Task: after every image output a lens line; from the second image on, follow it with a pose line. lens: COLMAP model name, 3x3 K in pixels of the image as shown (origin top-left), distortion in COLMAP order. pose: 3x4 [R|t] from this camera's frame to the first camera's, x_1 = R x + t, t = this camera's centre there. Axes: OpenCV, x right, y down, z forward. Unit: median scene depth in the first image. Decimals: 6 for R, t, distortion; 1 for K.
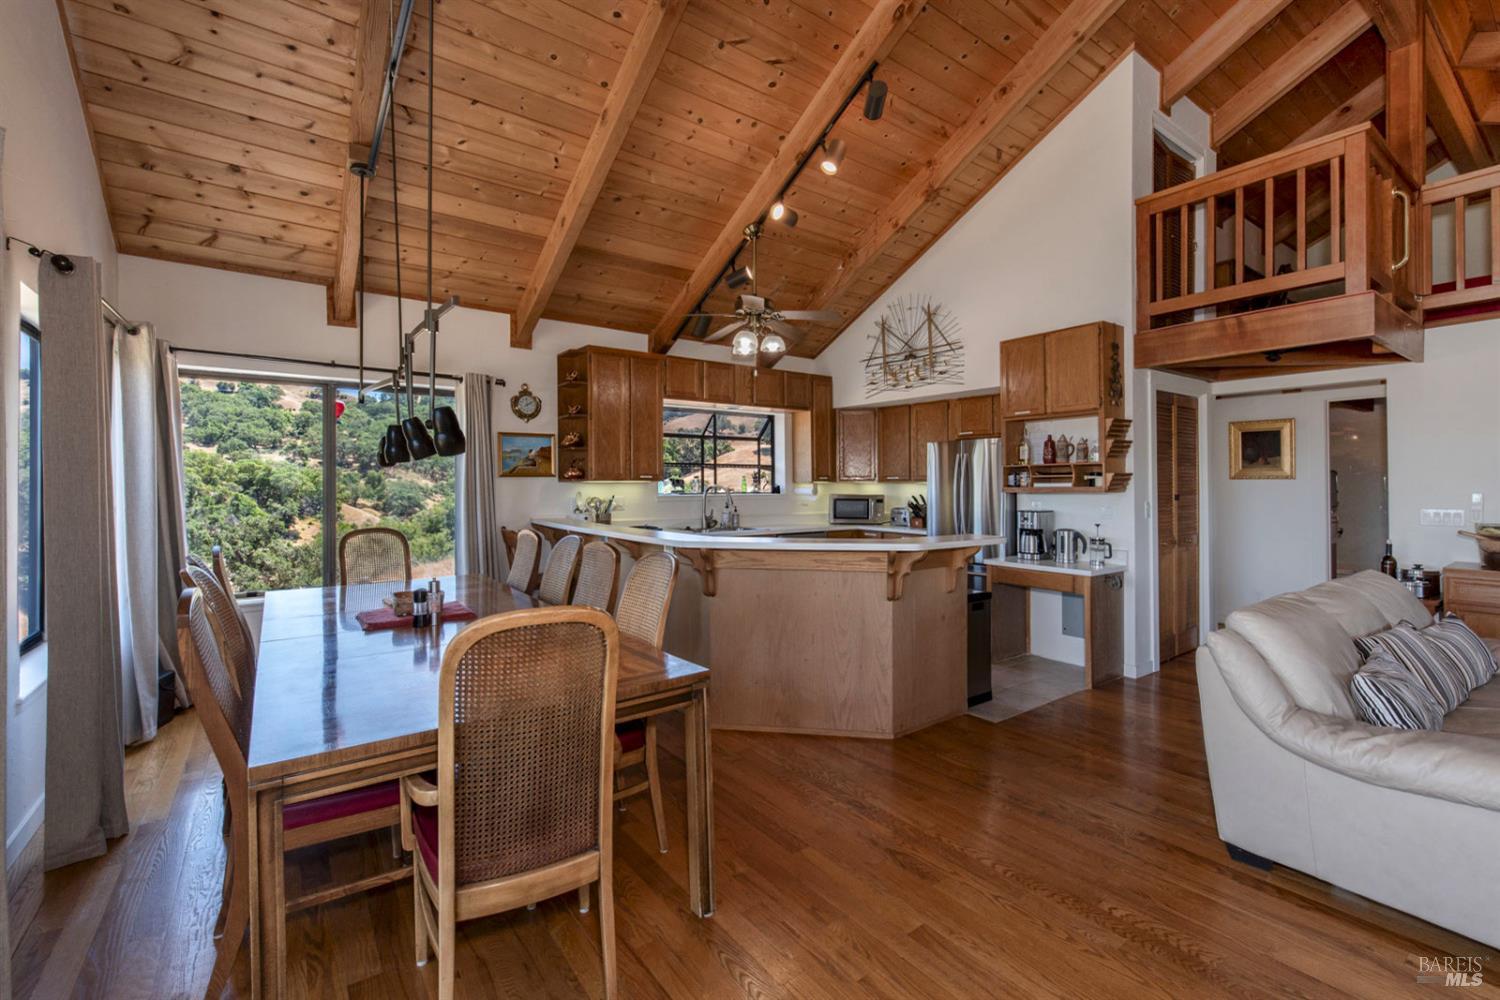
lens RADIAL K [[643.9, 0, 757.0], [0, 643.9, 490.7], [0, 0, 1]] dist [0.001476, 0.000480]
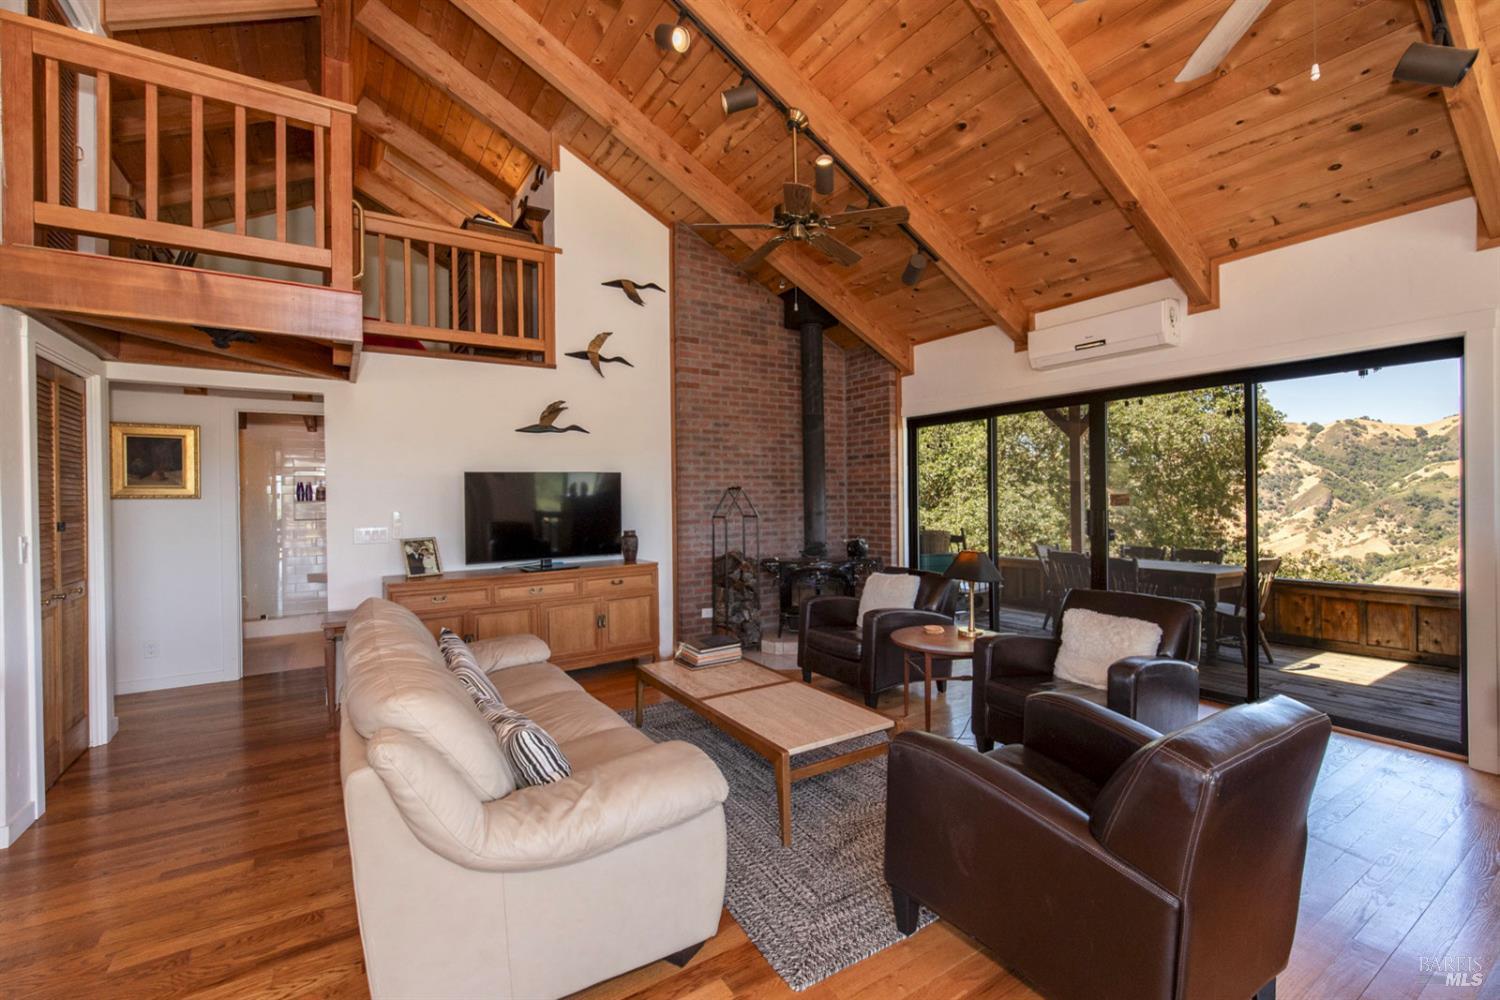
lens RADIAL K [[643.9, 0, 756.2], [0, 643.9, 497.2], [0, 0, 1]] dist [0.001476, 0.000480]
pose [[0.060335, 0.004801, 0.998167, 0.055844], [0.018996, 0.999802, -0.005957, -0.001859], [-0.997997, 0.019320, 0.060232, 0.292954]]
